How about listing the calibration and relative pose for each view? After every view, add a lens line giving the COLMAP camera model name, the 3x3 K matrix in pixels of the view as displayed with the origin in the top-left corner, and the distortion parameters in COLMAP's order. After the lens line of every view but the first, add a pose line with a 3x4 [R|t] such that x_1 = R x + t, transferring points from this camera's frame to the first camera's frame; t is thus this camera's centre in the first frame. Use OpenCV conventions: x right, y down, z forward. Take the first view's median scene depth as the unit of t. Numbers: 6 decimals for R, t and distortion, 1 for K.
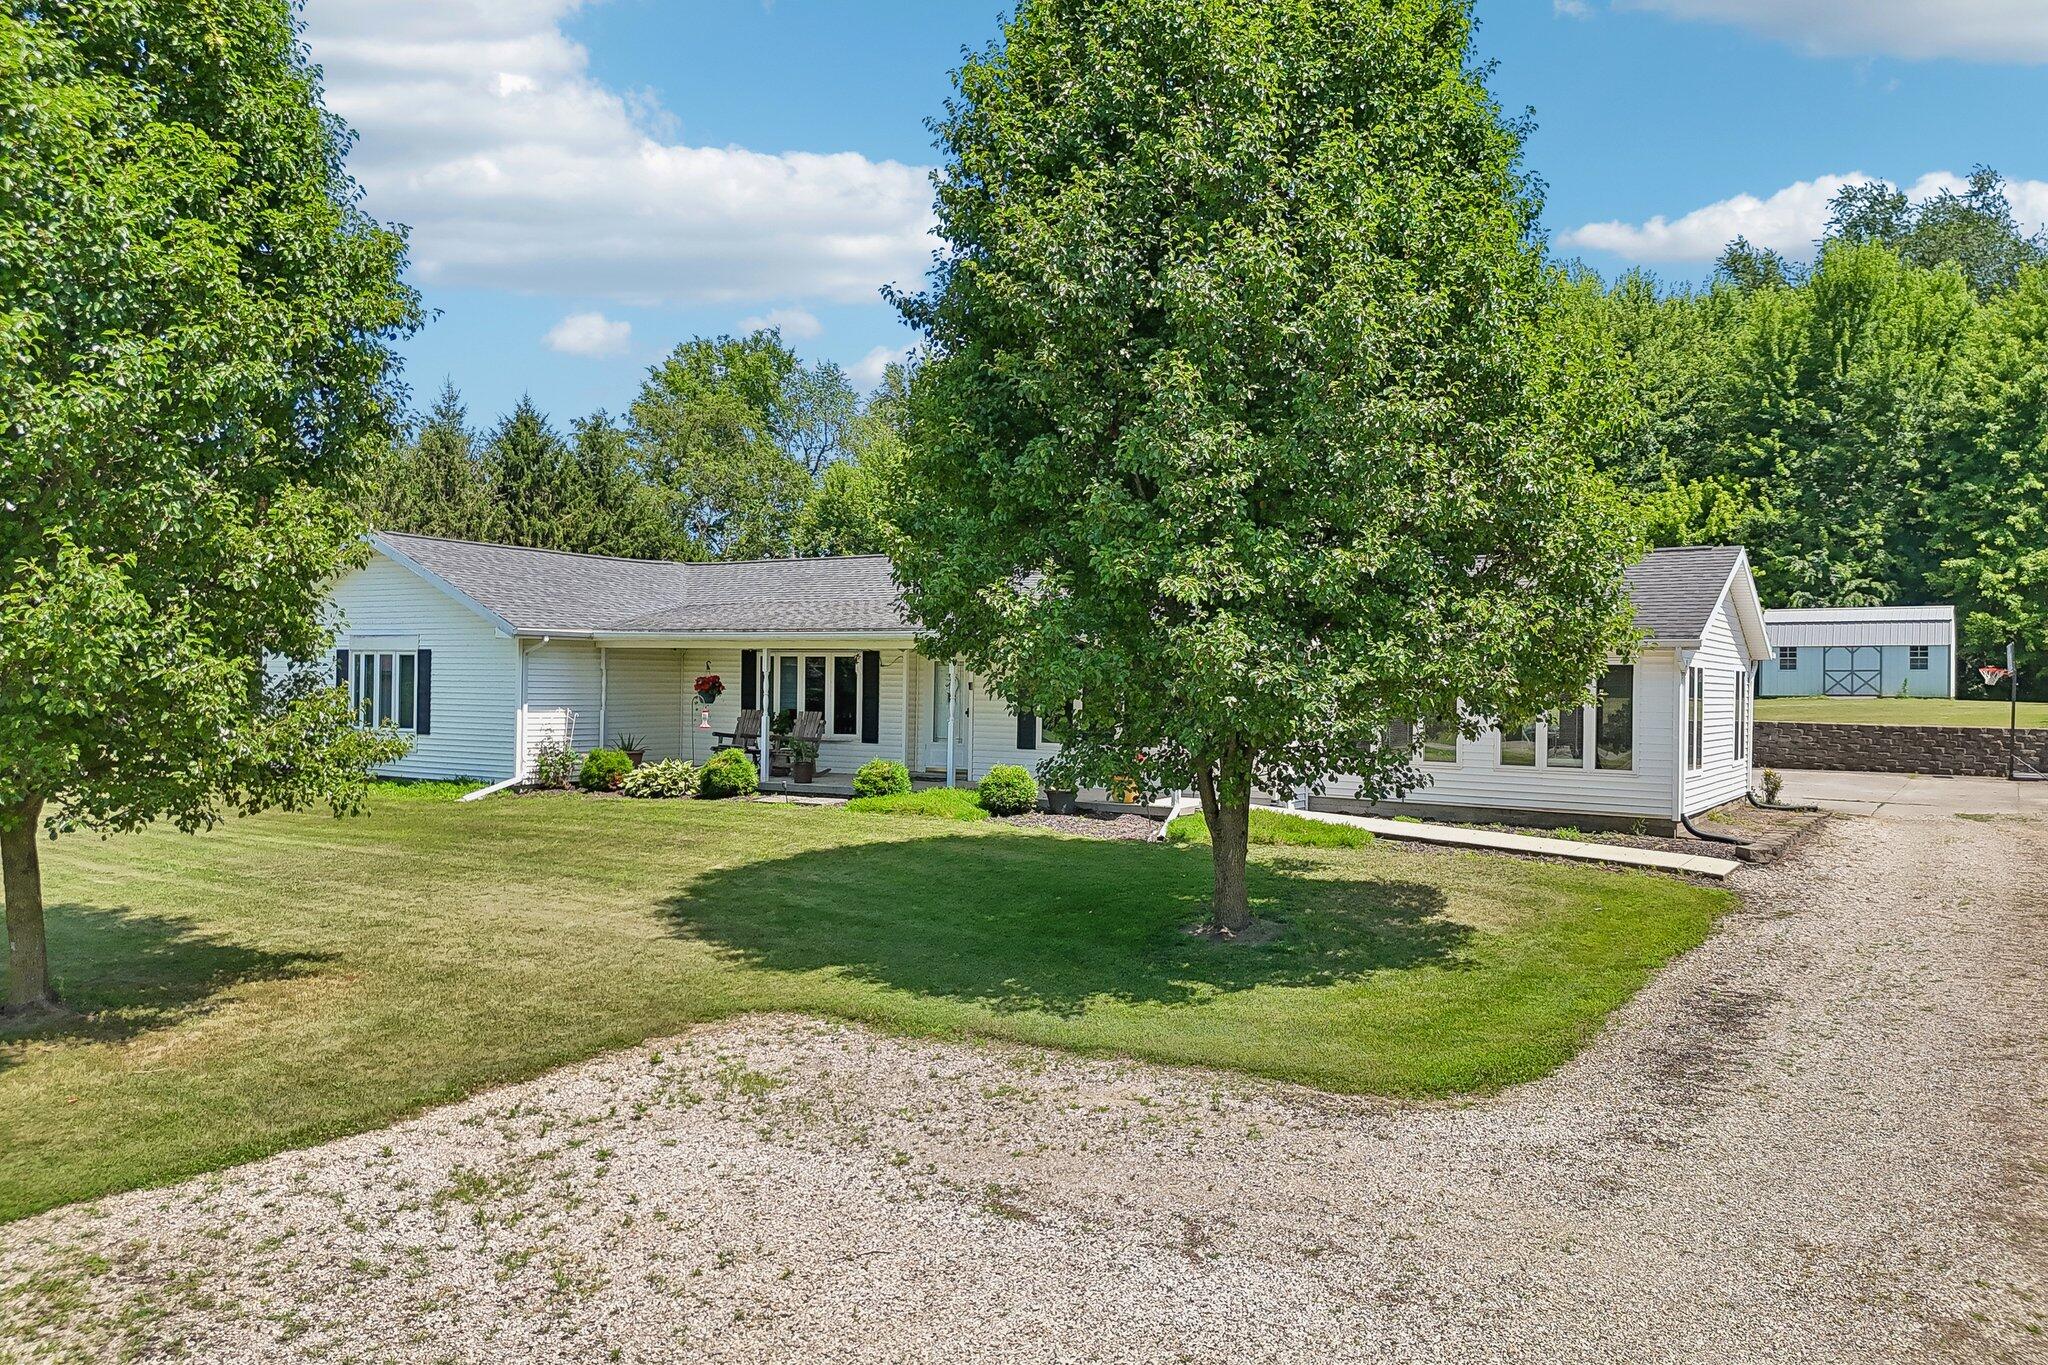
lens RADIAL K [[1497.6, 0, 1015.3], [0, 1497.6, 687.2], [0, 0, 1]] dist [0.078523, -0.085451]
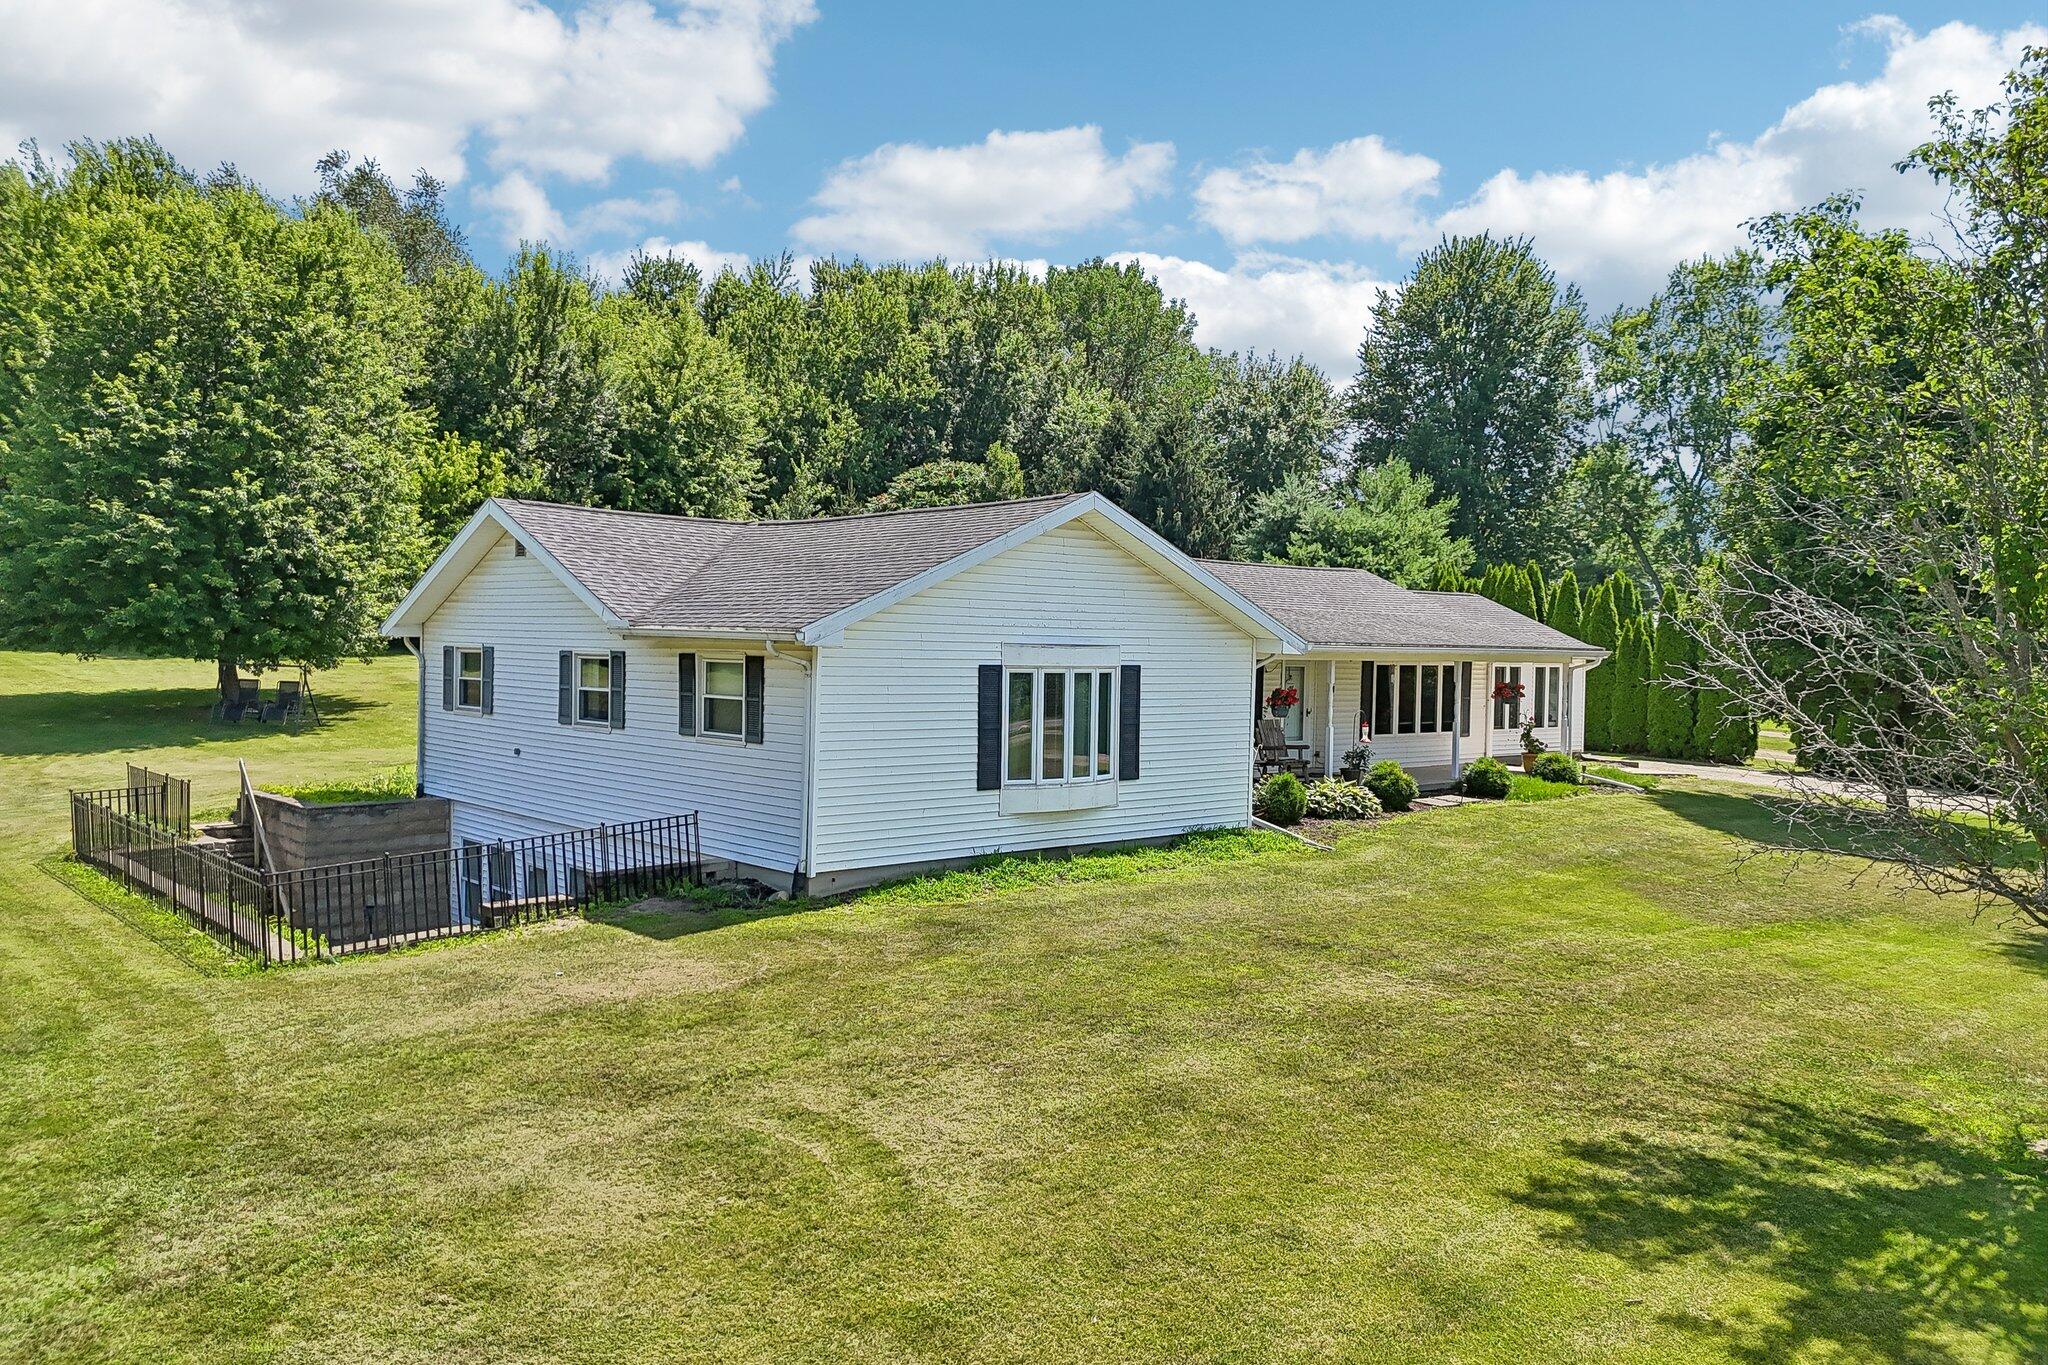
lens RADIAL K [[1497.6, 0, 1015.3], [0, 1497.6, 687.2], [0, 0, 1]] dist [0.078523, -0.085451]
pose [[0.274147, -0.037766, 0.960946, -1.115373], [-0.013825, 0.998971, 0.043205, -0.044964], [-0.961588, -0.025129, 0.273343, 0.845071]]
